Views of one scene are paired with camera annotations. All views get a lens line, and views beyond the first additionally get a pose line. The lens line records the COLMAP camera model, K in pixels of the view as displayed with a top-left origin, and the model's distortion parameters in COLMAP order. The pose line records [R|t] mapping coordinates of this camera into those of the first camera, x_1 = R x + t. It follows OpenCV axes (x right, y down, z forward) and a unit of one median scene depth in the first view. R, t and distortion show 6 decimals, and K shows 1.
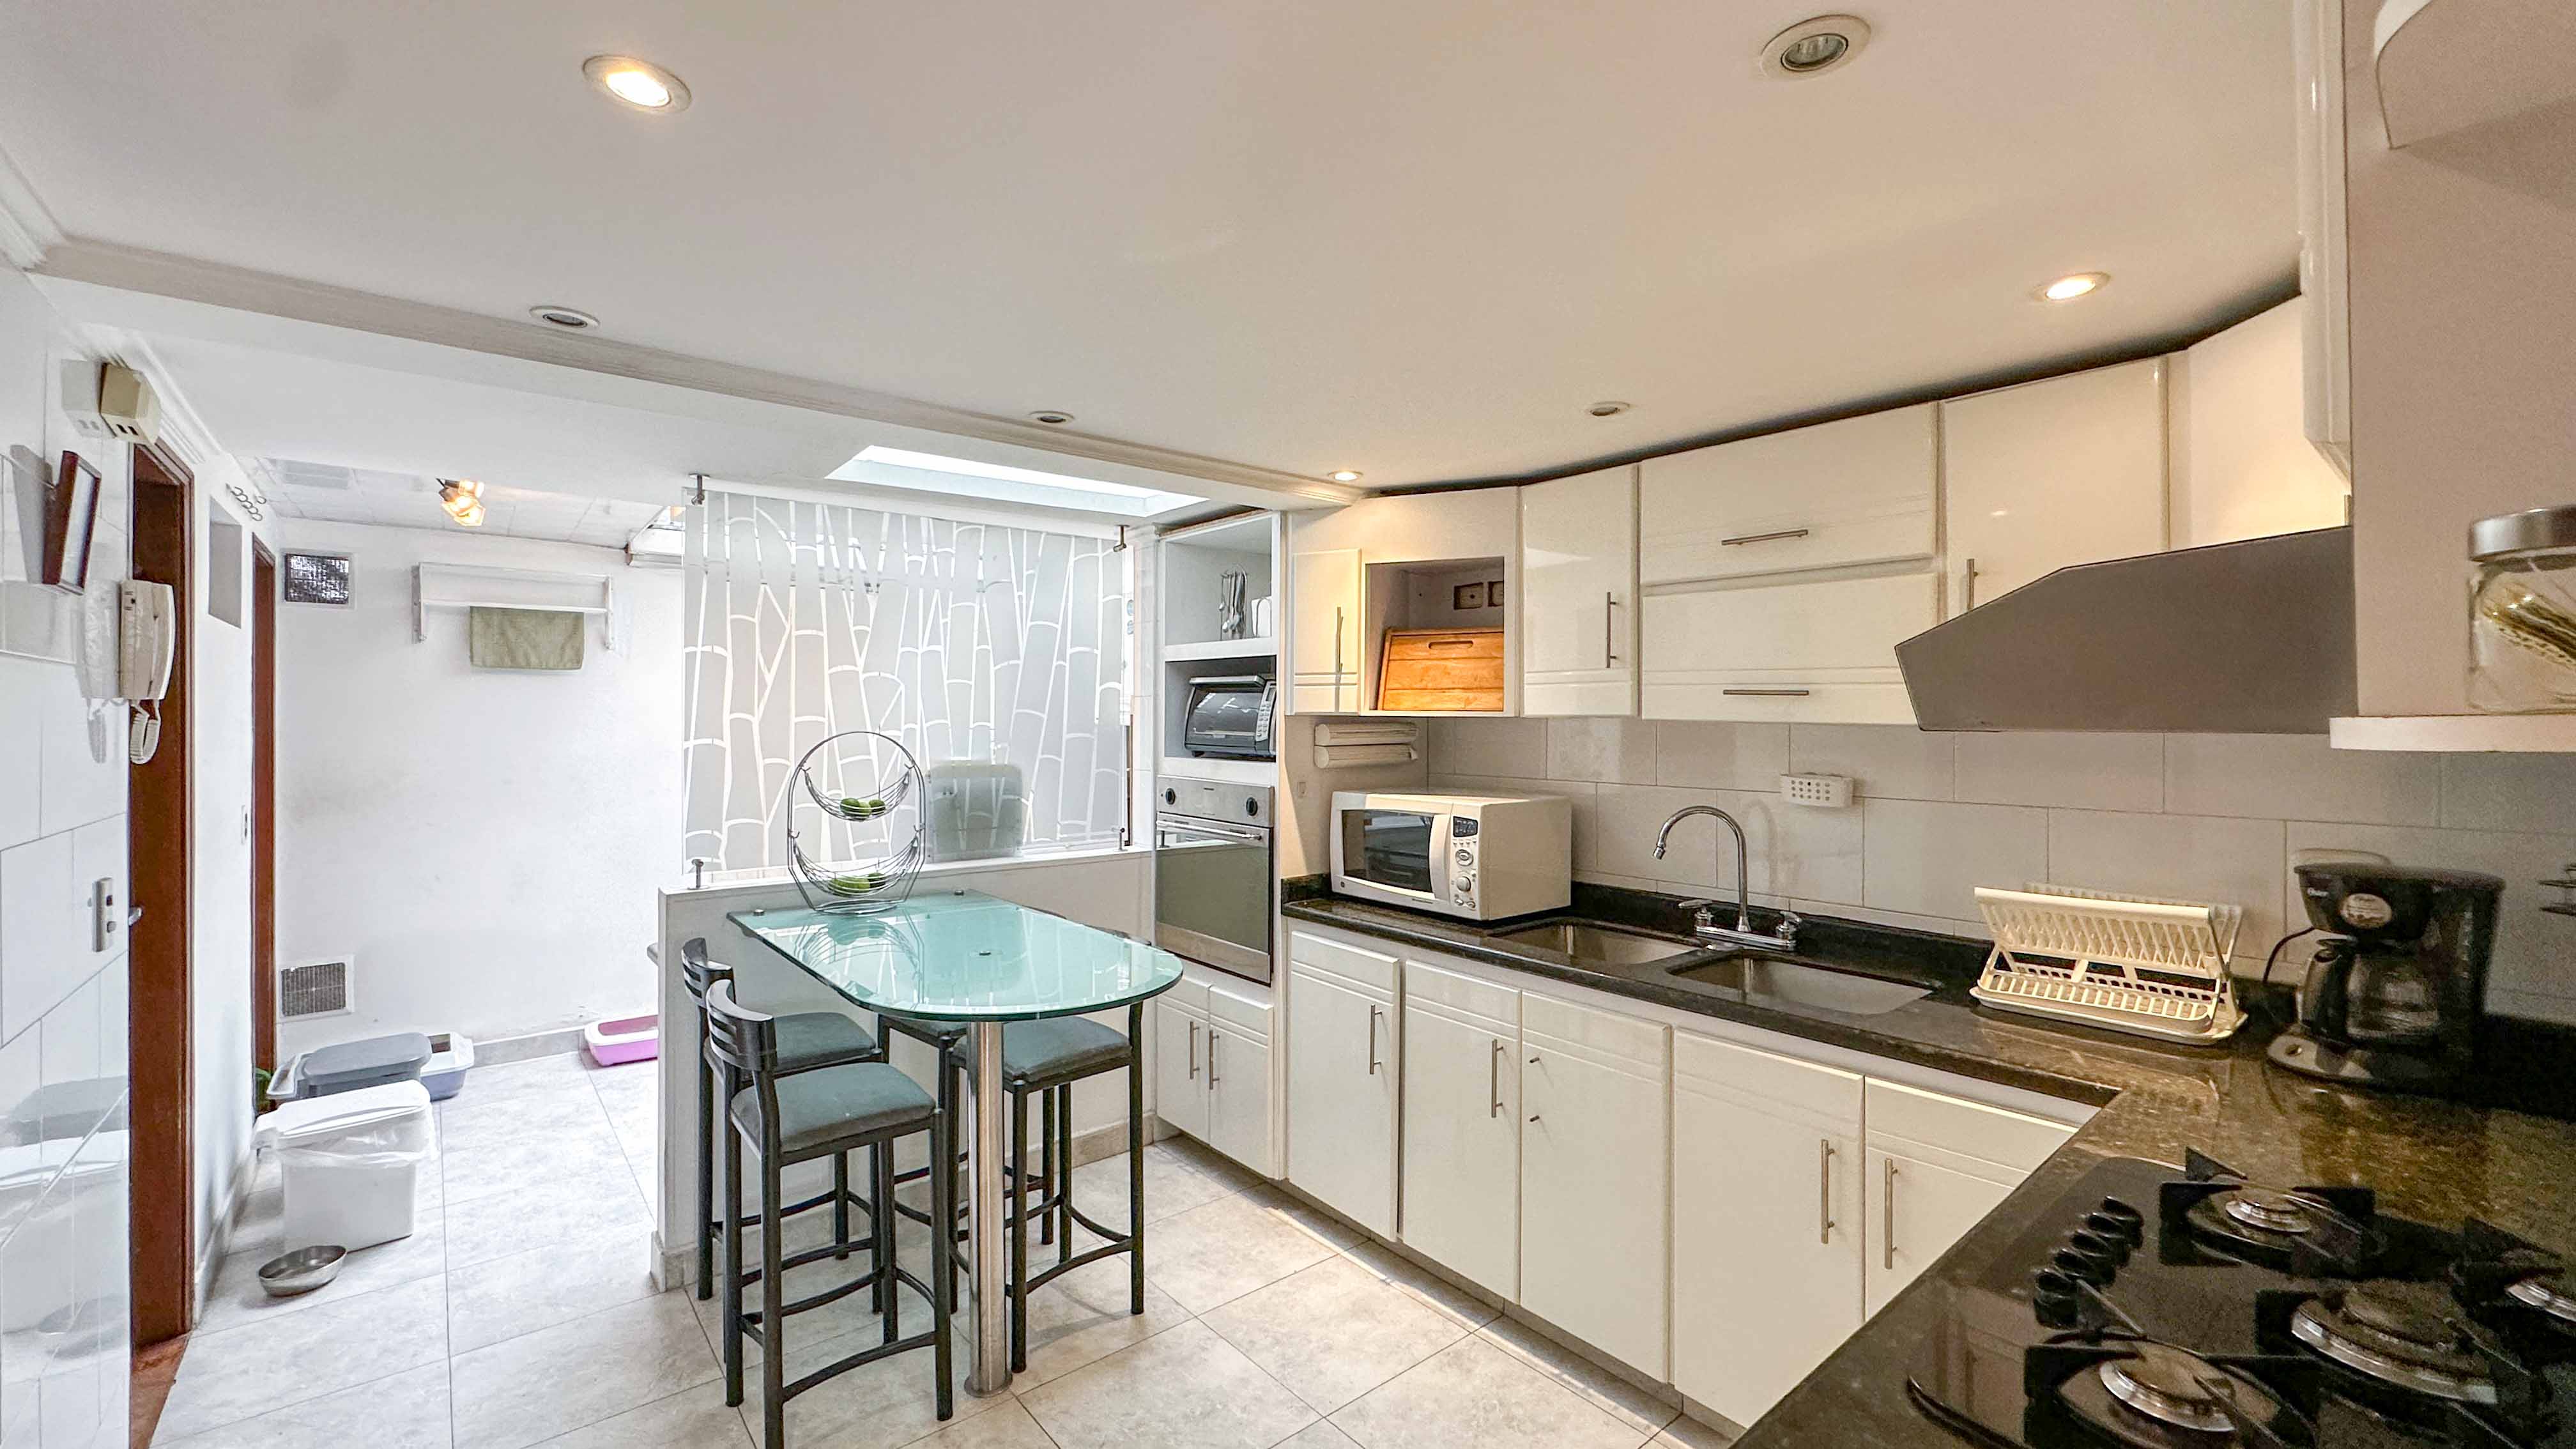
lens RADIAL K [[1048.5, 0, 1285.3], [0, 1048.5, 723.8], [0, 0, 1]] dist [-0.001270, 0.000061]
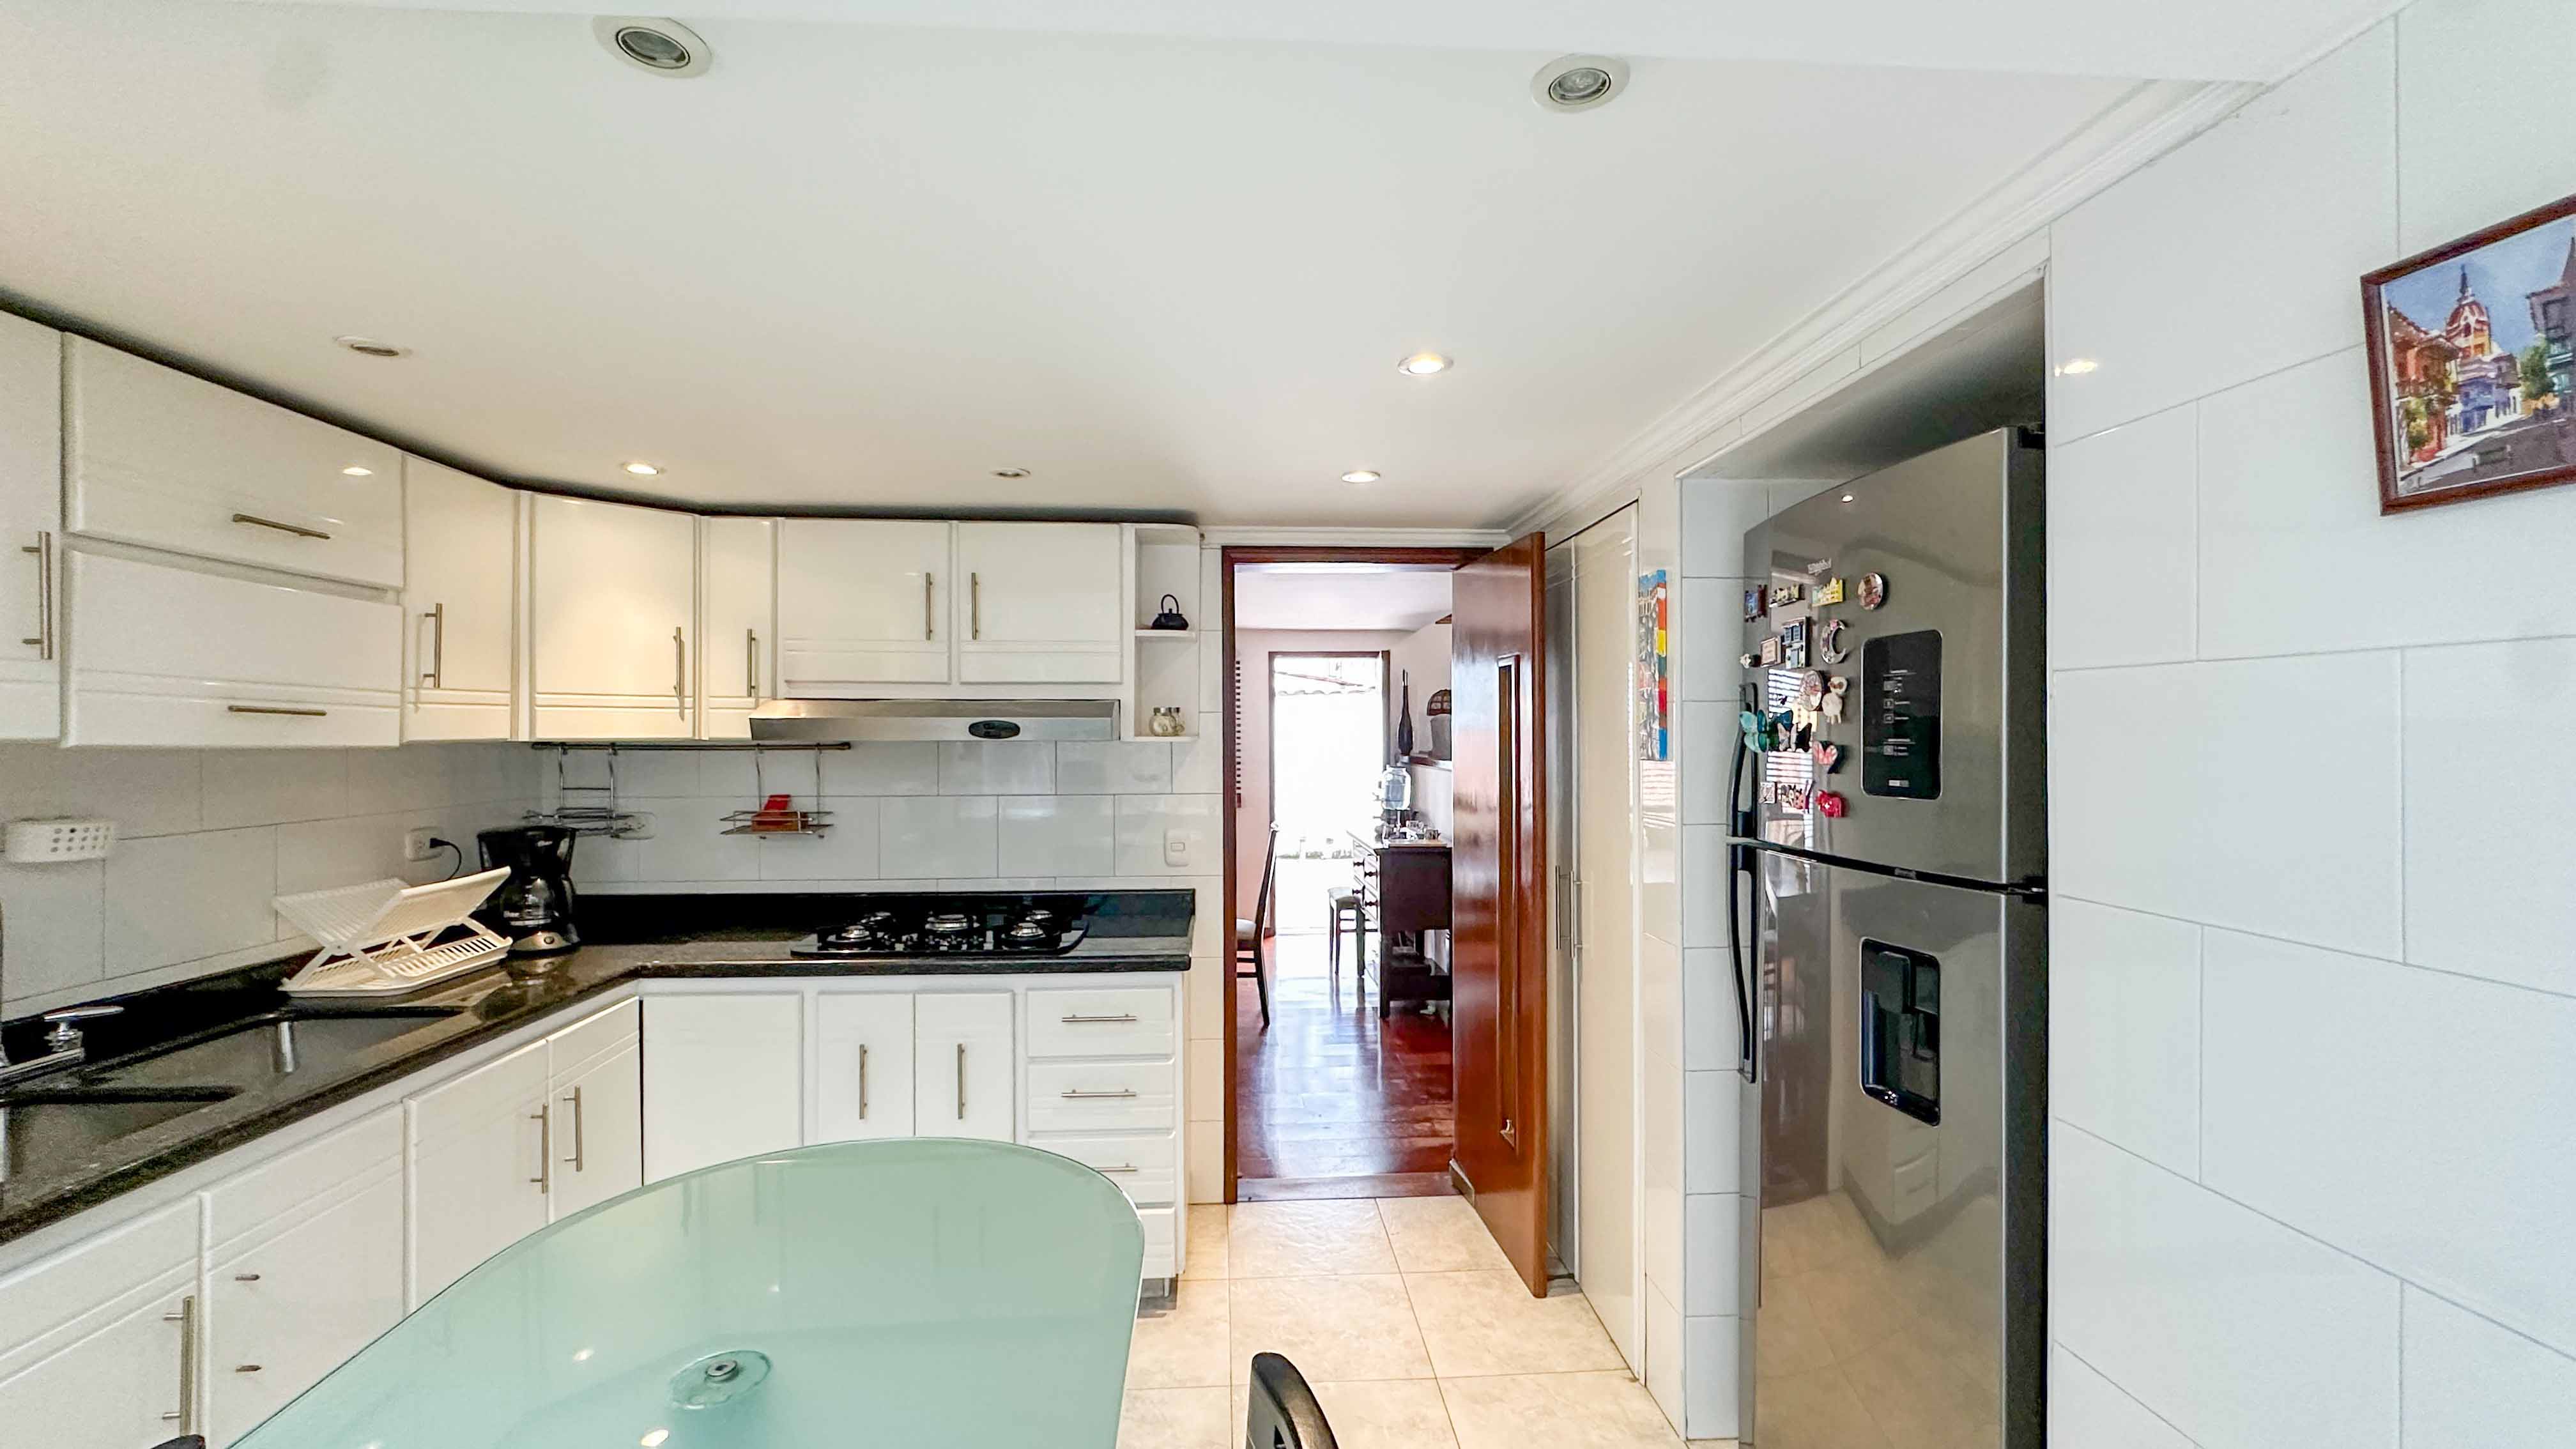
lens RADIAL K [[1048.5, 0, 1289.0], [0, 1048.5, 724.9], [0, 0, 1]] dist [-0.001270, 0.000061]
pose [[-0.811707, 0.002634, 0.584059, -0.620566], [0.004878, 0.999986, 0.002269, -0.013974], [-0.584045, 0.004691, -0.811708, 1.096294]]
